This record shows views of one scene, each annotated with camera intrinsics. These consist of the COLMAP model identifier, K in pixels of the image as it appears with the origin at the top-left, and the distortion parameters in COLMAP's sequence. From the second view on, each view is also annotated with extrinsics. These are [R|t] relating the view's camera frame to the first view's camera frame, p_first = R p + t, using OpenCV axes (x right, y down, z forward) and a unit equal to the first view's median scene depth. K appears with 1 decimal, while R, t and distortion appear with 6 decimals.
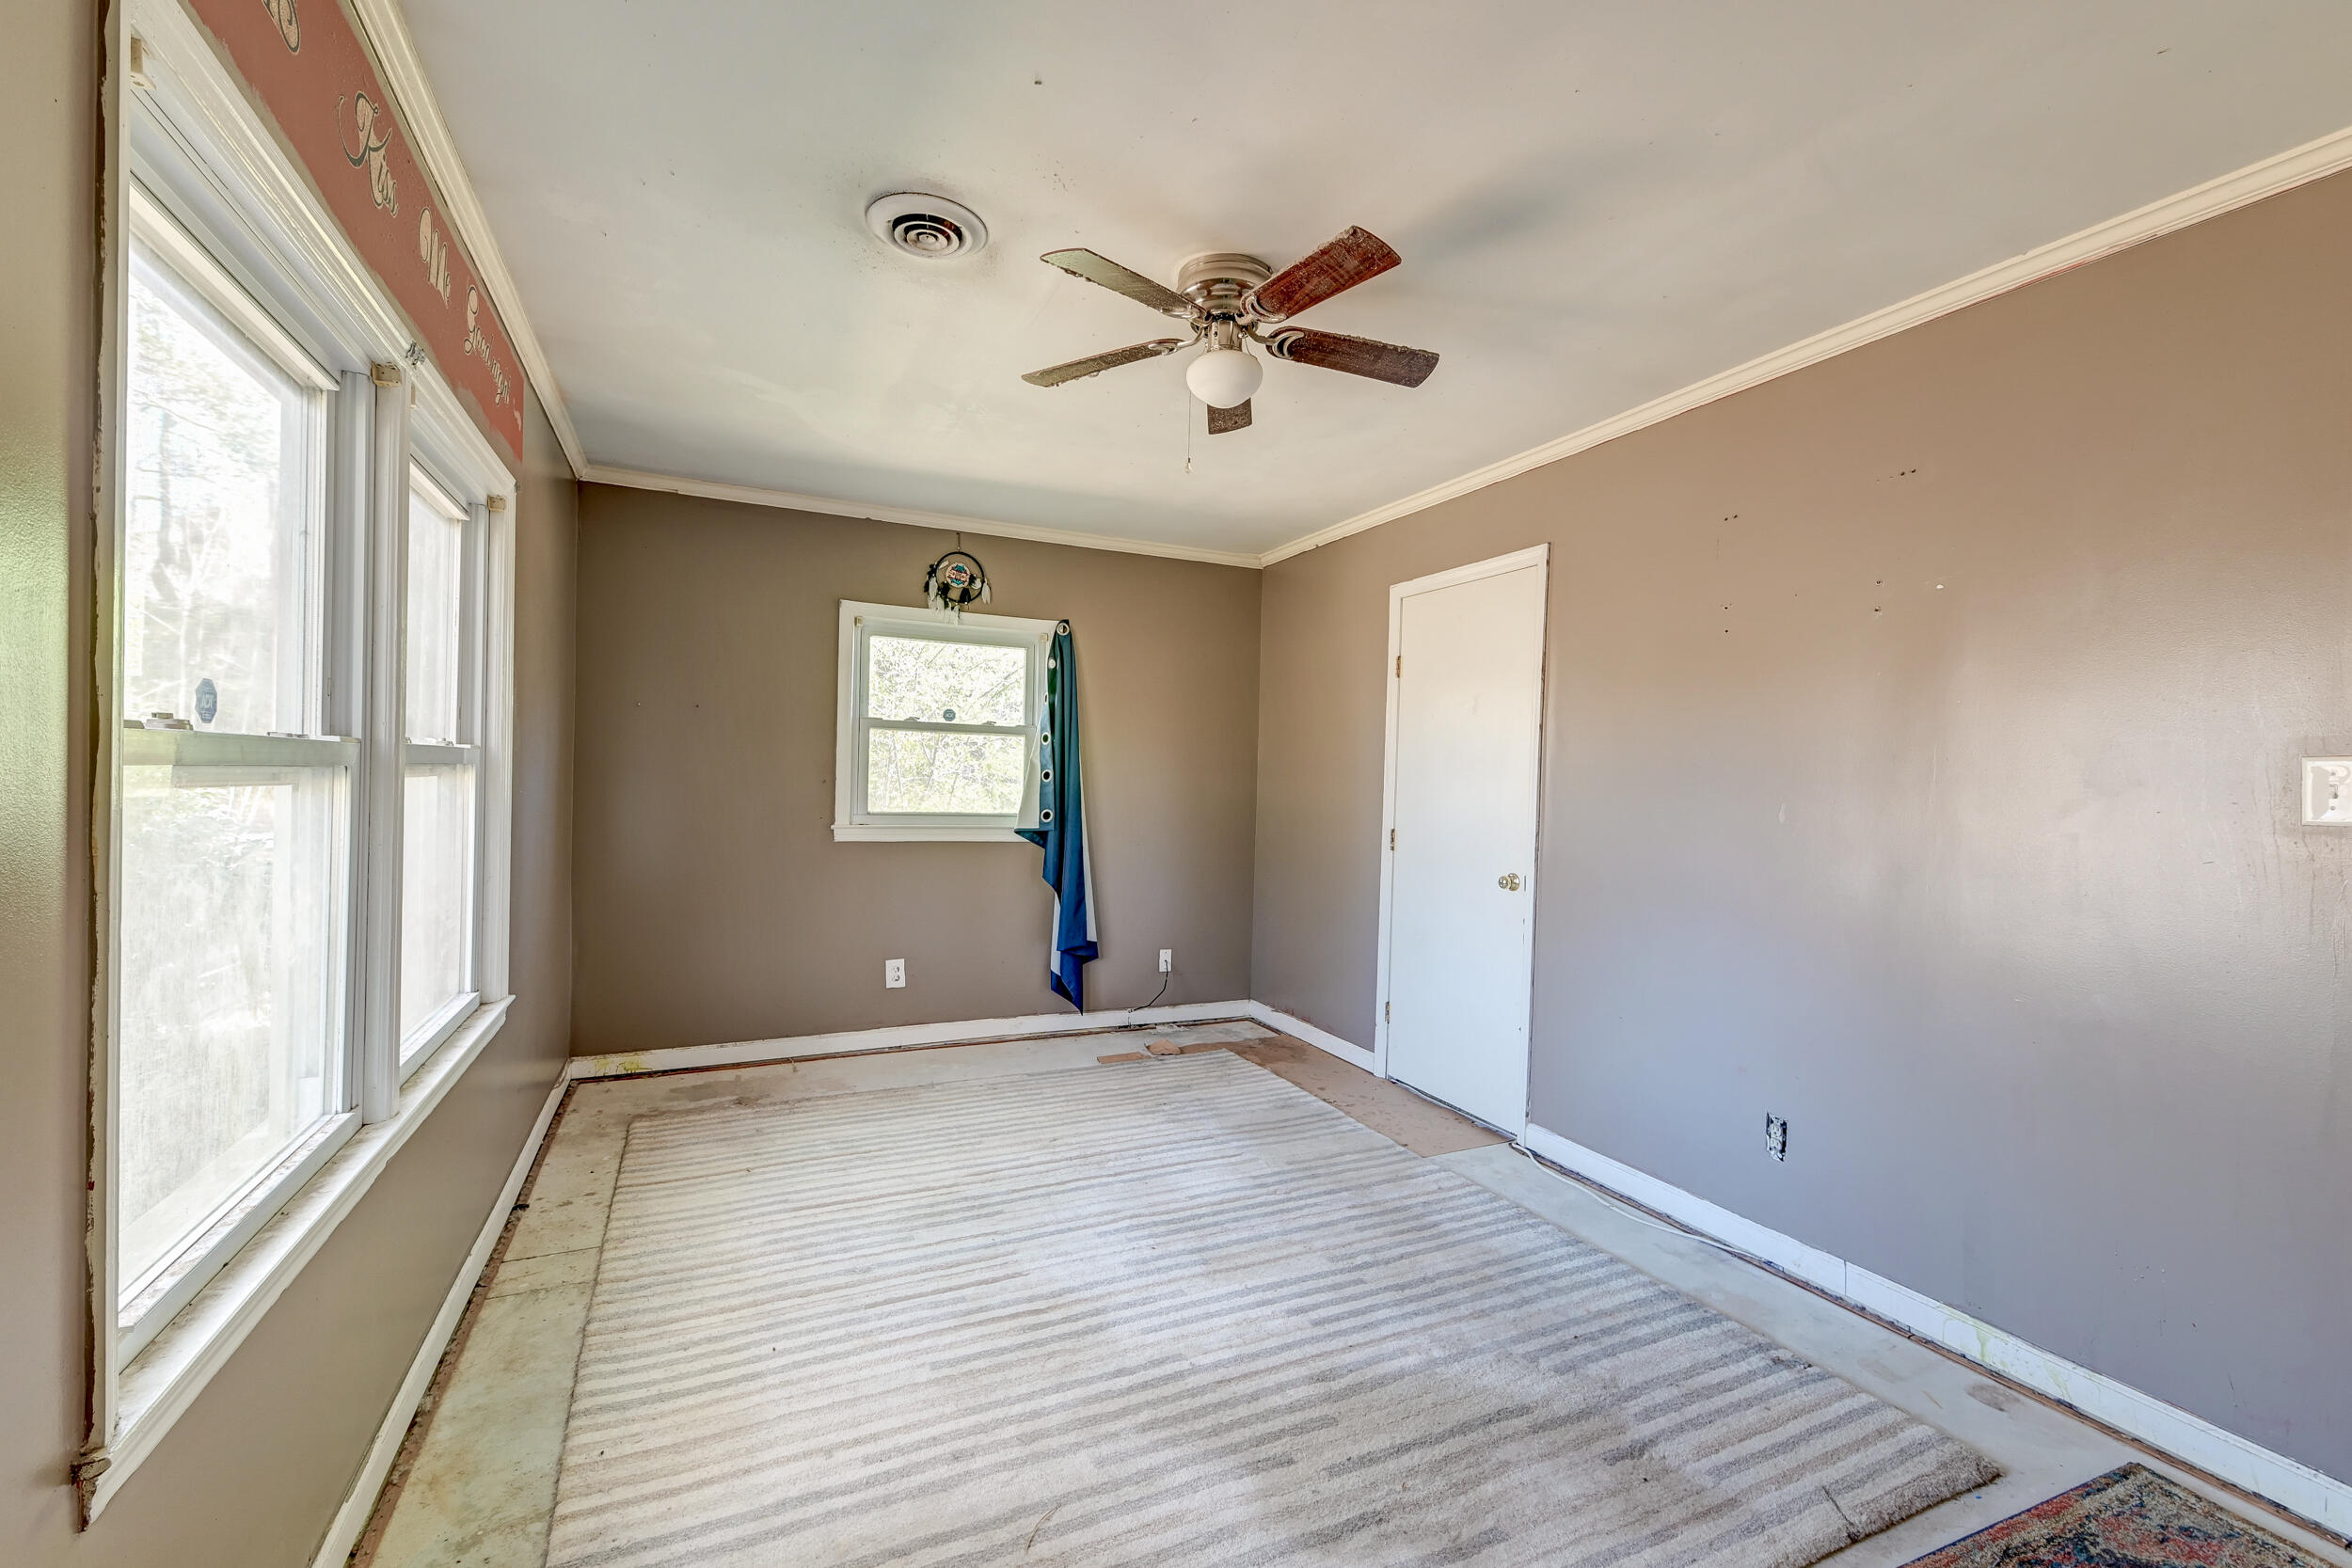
lens RADIAL K [[986.9, 0, 1181.2], [0, 986.9, 778.1], [0, 0, 1]] dist [0.021430, -0.010110]
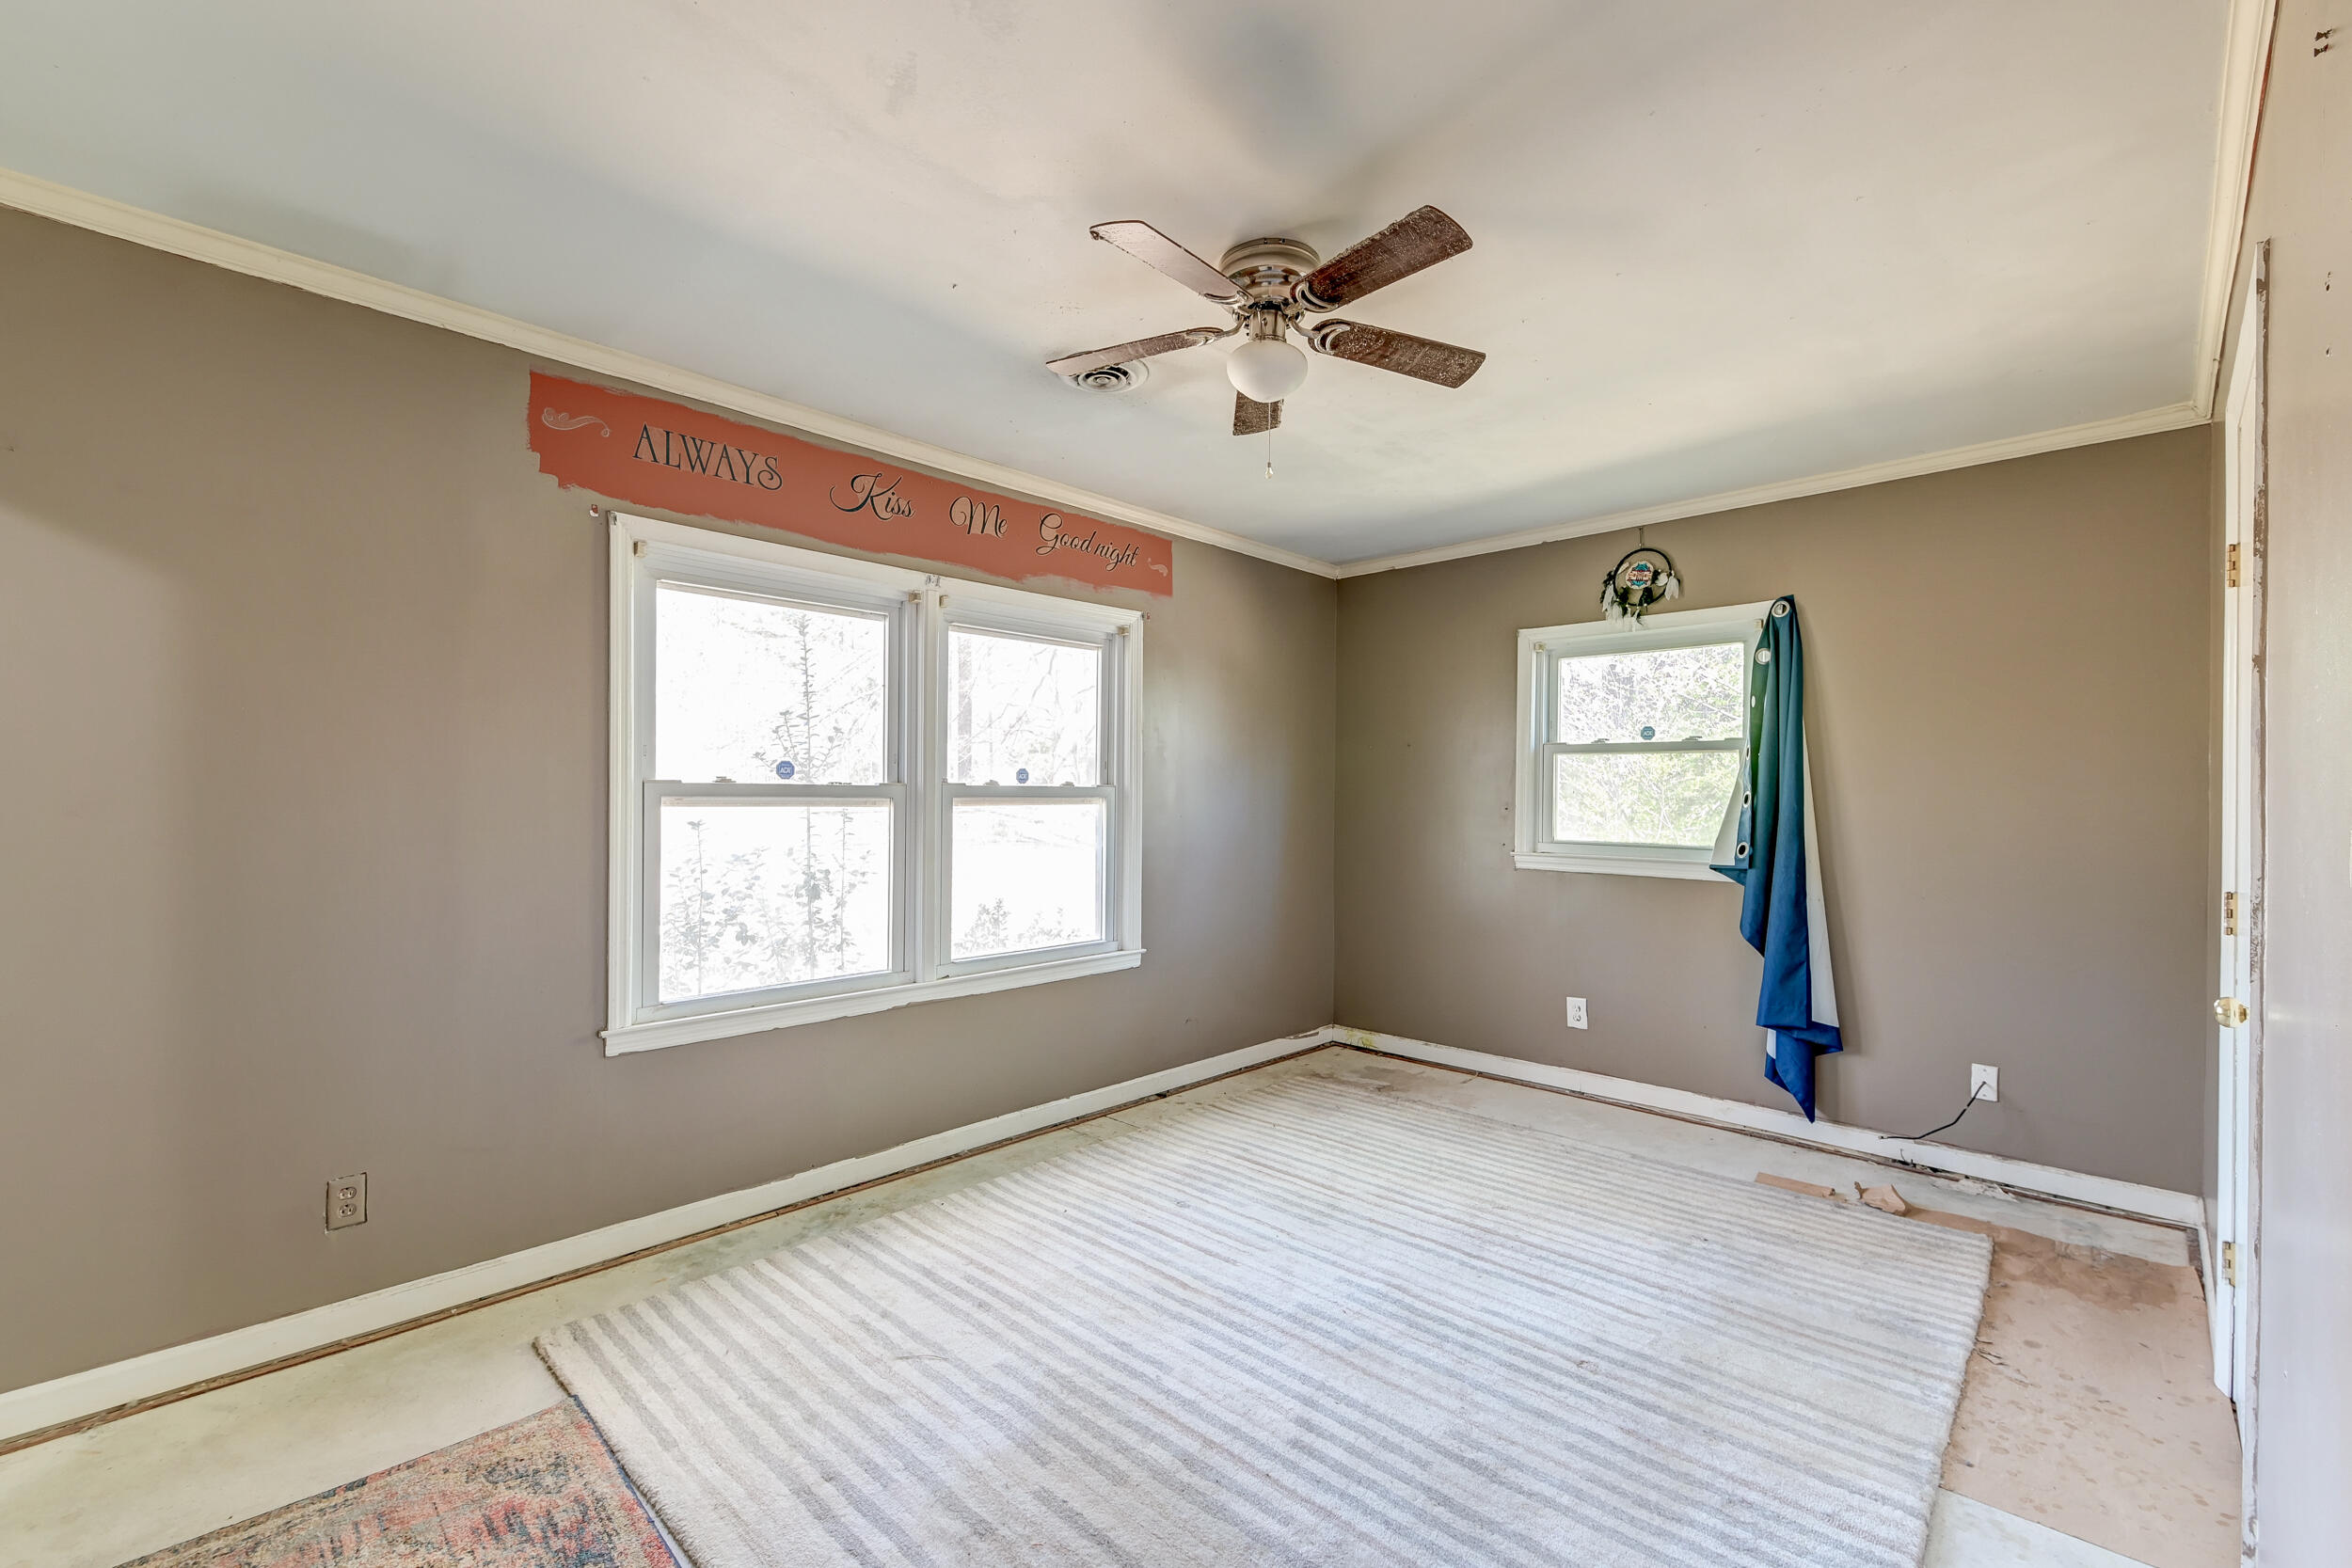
lens RADIAL K [[986.9, 0, 1181.2], [0, 986.9, 778.1], [0, 0, 1]] dist [0.021430, -0.010110]
pose [[0.360975, -0.039523, -0.931737, 0.524383], [0.003465, 0.999151, -0.041041, 0.013743], [0.932569, 0.011586, 0.360806, 0.349132]]
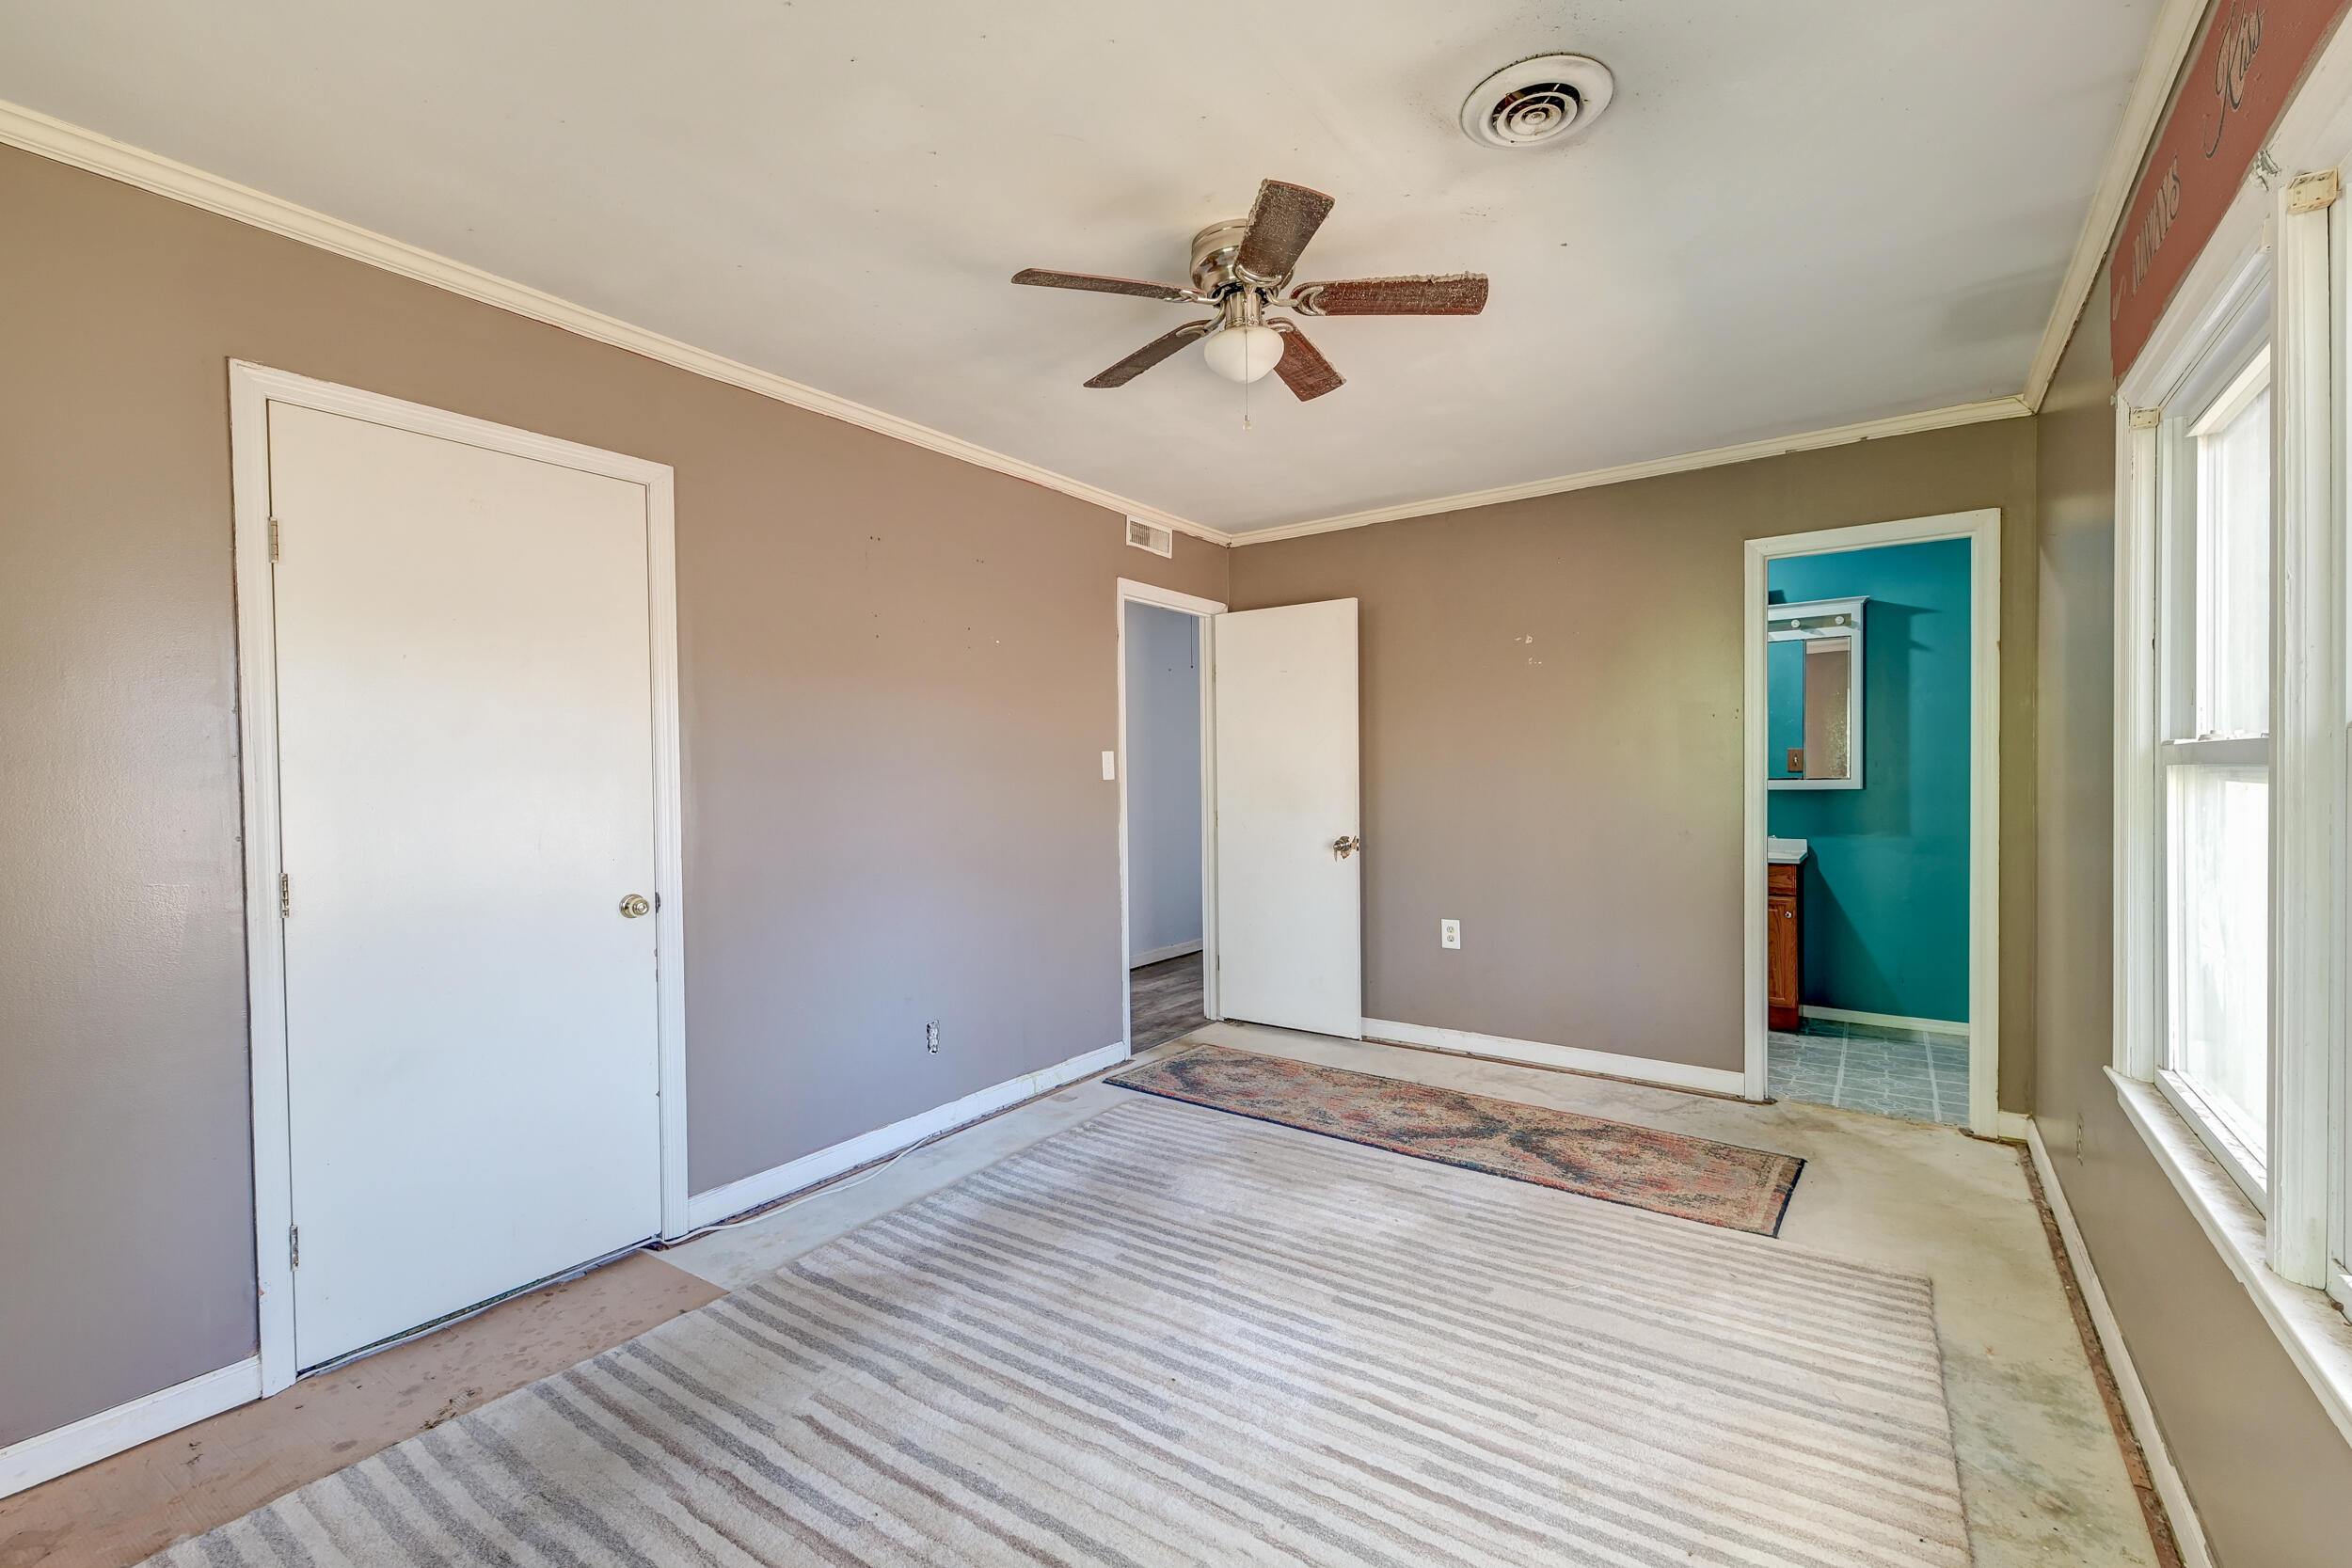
lens RADIAL K [[986.9, 0, 1181.2], [0, 986.9, 778.1], [0, 0, 1]] dist [0.021430, -0.010110]
pose [[-0.495477, -0.023736, 0.868297, -0.460083], [-0.001277, 0.999645, 0.026598, -0.009795], [-0.868620, 0.012070, -0.495332, 0.912993]]
